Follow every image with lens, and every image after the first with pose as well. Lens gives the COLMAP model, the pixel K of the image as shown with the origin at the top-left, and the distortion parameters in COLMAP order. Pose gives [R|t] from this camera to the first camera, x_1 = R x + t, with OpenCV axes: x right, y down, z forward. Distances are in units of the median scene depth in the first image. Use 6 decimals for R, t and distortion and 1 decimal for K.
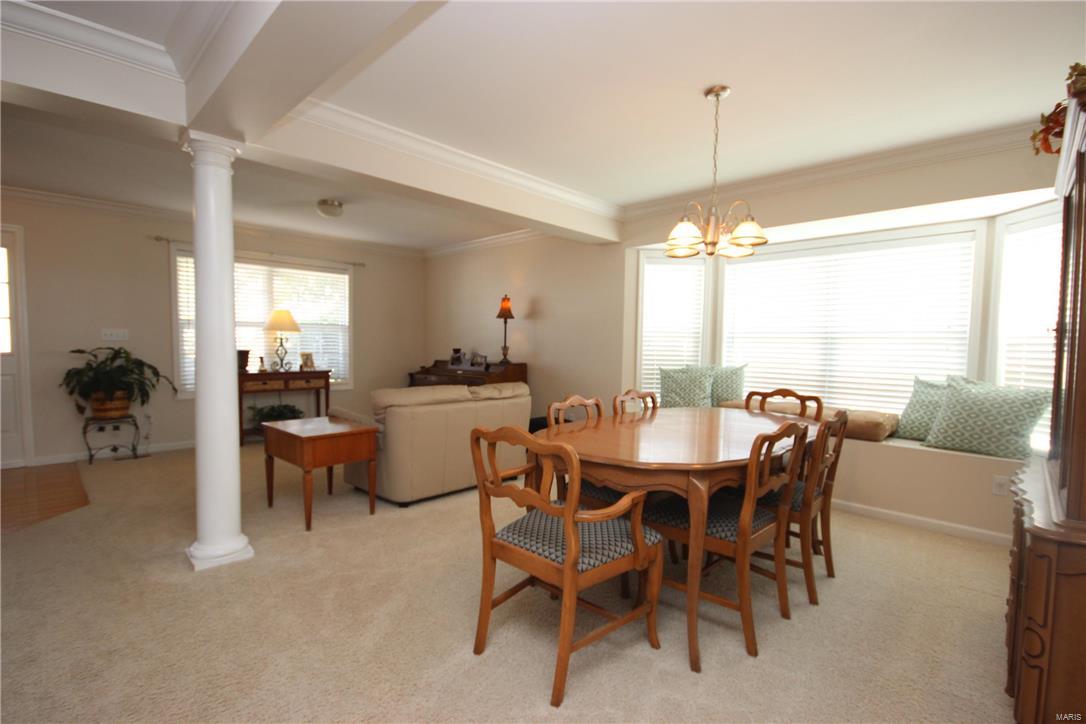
lens RADIAL K [[499.3, 0, 546.1], [0, 499.3, 373.5], [0, 0, 1]] dist [-0.002052, -0.003559]
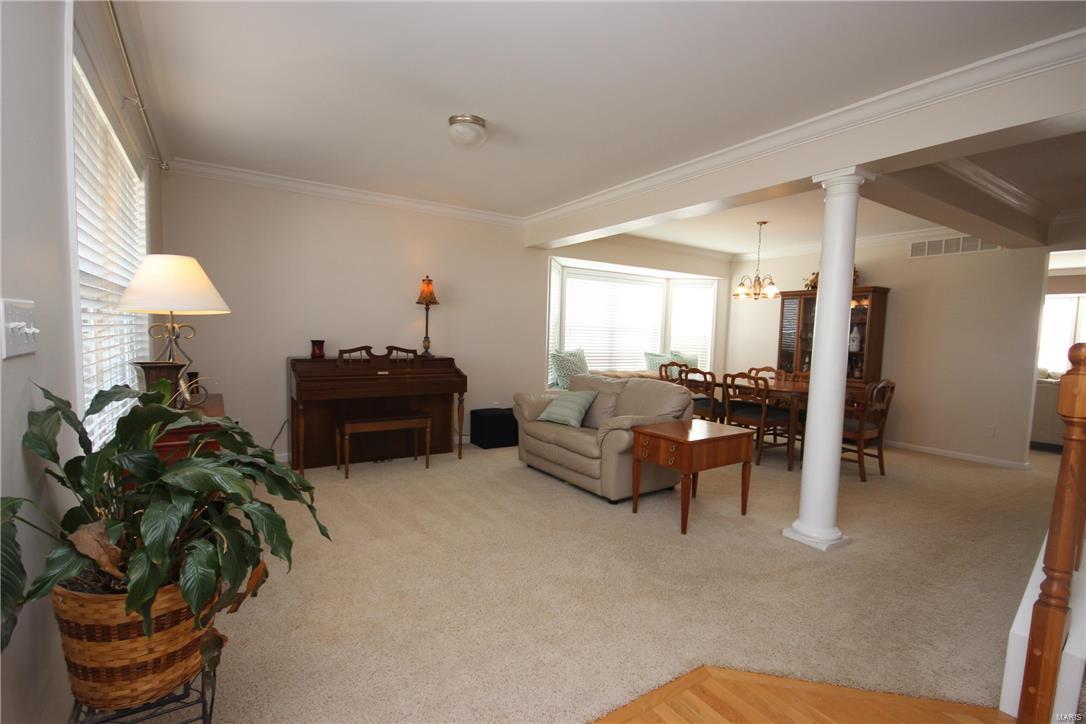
lens RADIAL K [[499.3, 0, 546.1], [0, 499.3, 373.5], [0, 0, 1]] dist [-0.002052, -0.003559]
pose [[0.218663, -0.094553, 0.971209, -0.867087], [0.031875, 0.995455, 0.089737, -0.063818], [-0.975280, 0.011336, 0.220683, 0.628817]]
